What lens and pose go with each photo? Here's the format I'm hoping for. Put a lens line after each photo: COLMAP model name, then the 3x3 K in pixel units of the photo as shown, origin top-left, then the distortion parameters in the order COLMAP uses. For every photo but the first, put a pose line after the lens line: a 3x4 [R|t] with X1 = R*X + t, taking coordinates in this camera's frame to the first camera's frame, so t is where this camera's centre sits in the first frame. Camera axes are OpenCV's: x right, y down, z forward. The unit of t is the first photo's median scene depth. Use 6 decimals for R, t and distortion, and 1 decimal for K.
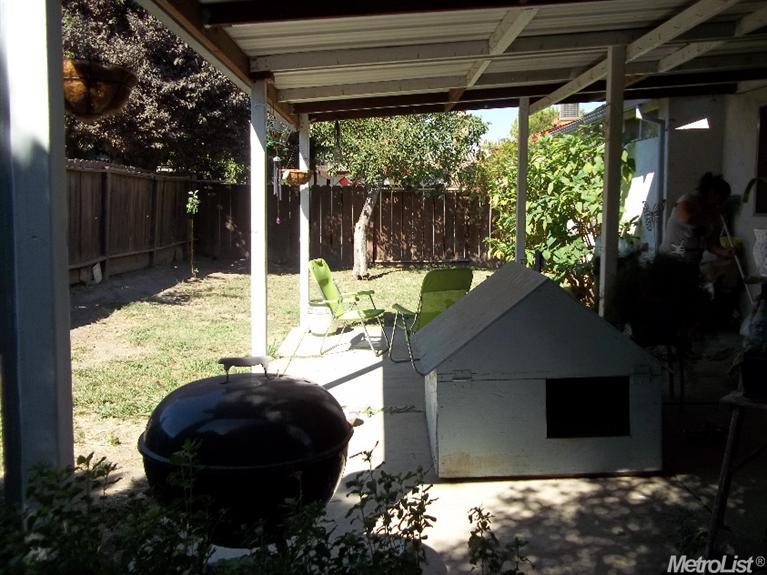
lens RADIAL K [[730.9, 0, 382.4], [0, 730.9, 295.4], [0, 0, 1]] dist [-0.015676, 0.000000]
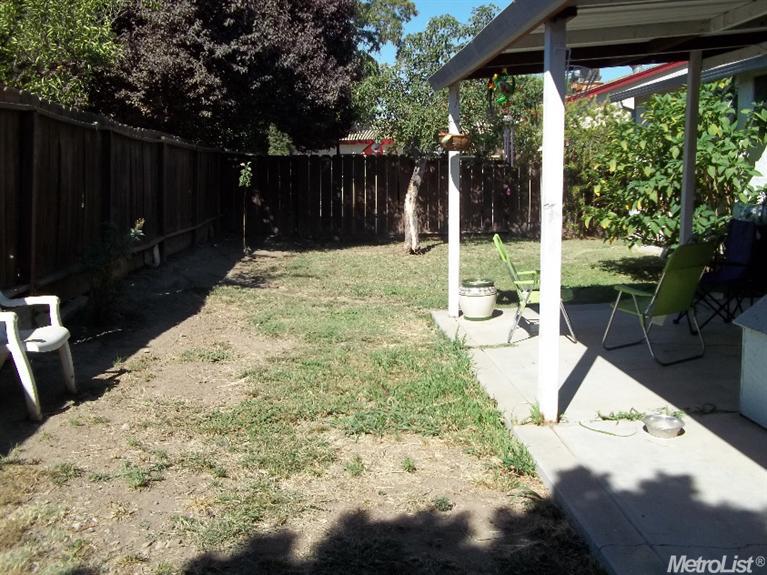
lens RADIAL K [[730.9, 0, 384.9], [0, 730.9, 280.2], [0, 0, 1]] dist [-0.015676, 0.000000]
pose [[0.997597, -0.028539, 0.063132, -0.147207], [0.027385, 0.999443, 0.019067, -0.007668], [-0.063641, -0.017292, 0.997823, 0.066144]]
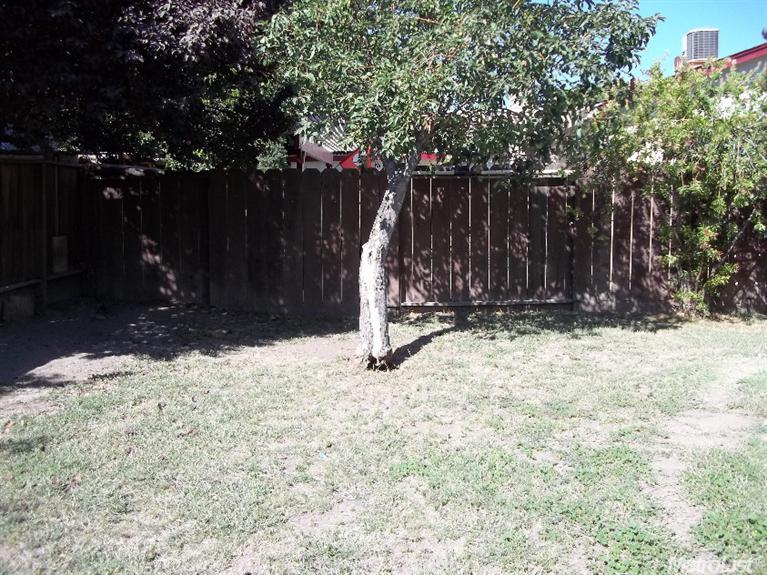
lens RADIAL K [[730.9, 0, 384.3], [0, 730.9, 285.4], [0, 0, 1]] dist [-0.015676, 0.000000]
pose [[0.999507, -0.016630, -0.026628, -0.012035], [0.016575, 0.999860, -0.002286, -0.083679], [0.026662, 0.001843, 0.999643, 0.616380]]
